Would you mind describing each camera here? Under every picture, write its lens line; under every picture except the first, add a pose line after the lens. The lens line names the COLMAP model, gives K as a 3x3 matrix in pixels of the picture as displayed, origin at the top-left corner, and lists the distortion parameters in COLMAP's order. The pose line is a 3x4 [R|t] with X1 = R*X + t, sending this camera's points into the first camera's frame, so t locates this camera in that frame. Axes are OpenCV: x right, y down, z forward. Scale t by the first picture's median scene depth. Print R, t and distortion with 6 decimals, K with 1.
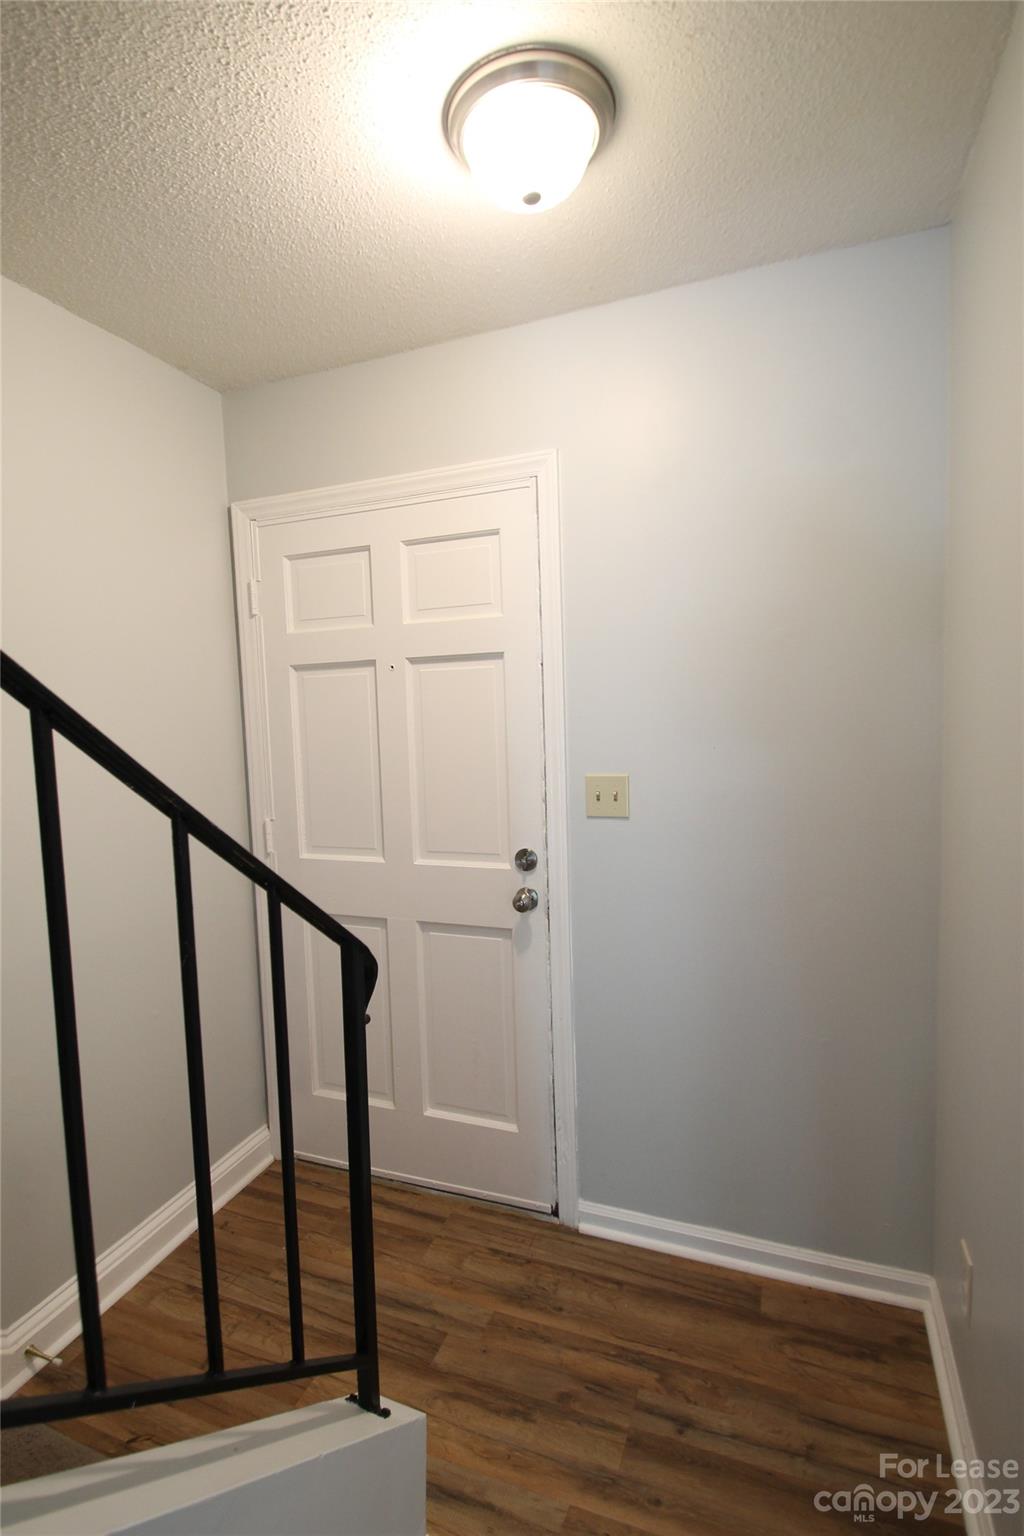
lens RADIAL K [[717.3, 0, 507.6], [0, 717.3, 766.1], [0, 0, 1]] dist [0.009211, -0.014486]
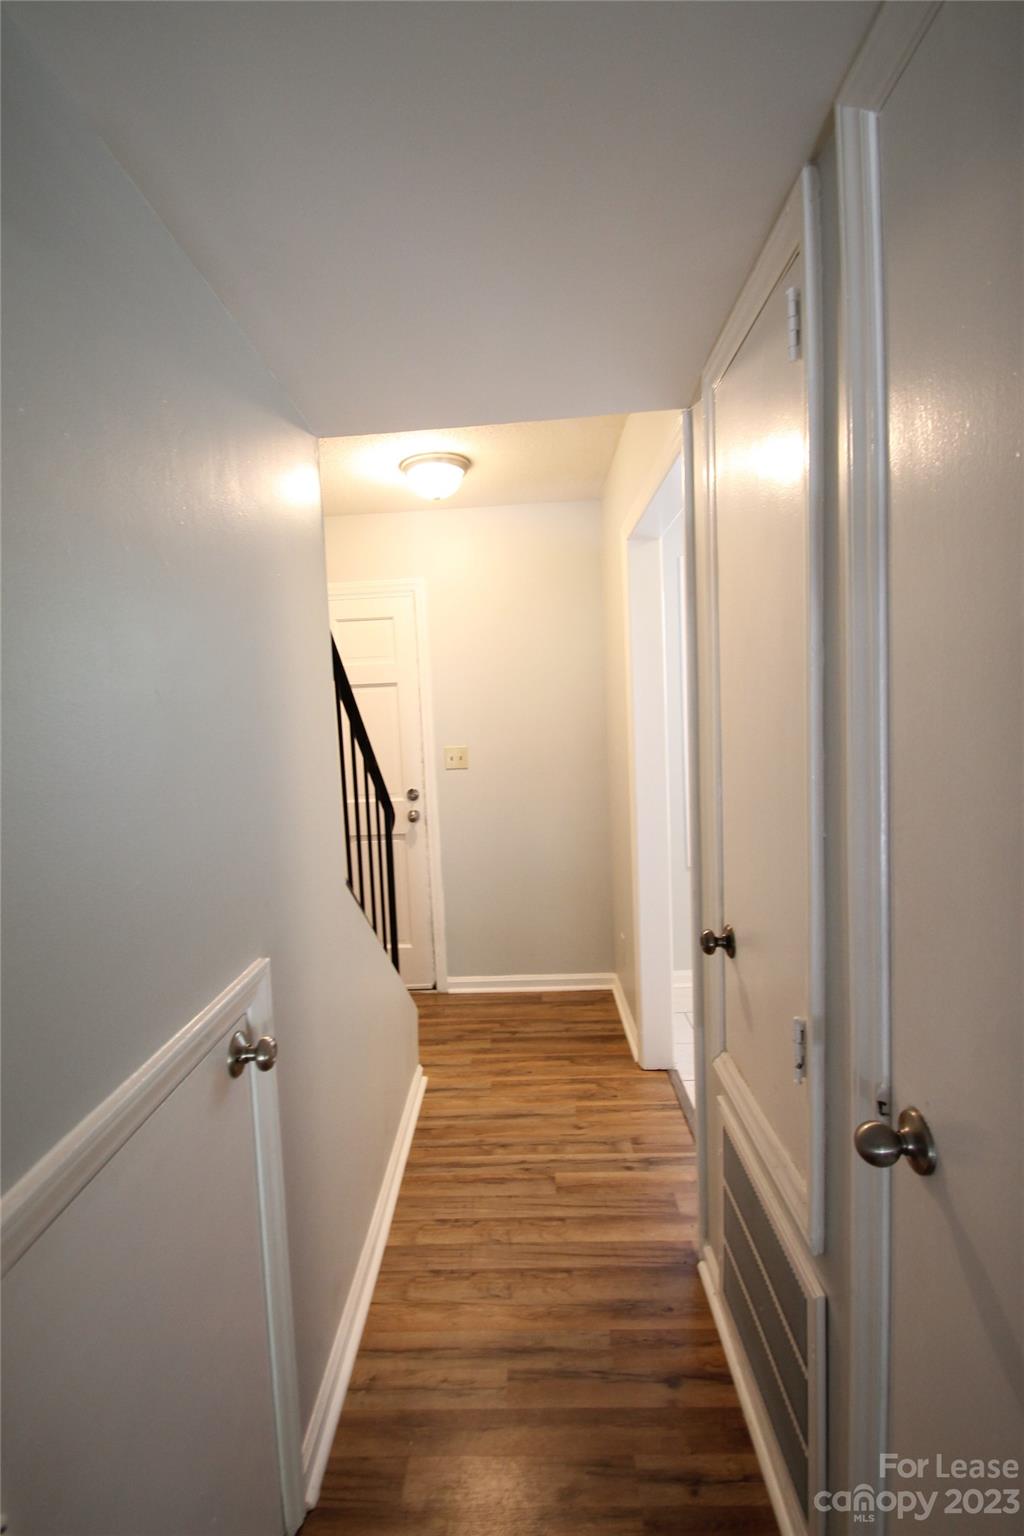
lens RADIAL K [[717.3, 0, 504.8], [0, 717.3, 772.6], [0, 0, 1]] dist [0.009211, -0.014486]
pose [[0.940852, -0.040970, 0.336332, -0.399326], [0.043040, 0.999072, 0.001301, 0.087460], [-0.336074, 0.013251, 0.941742, -0.883000]]
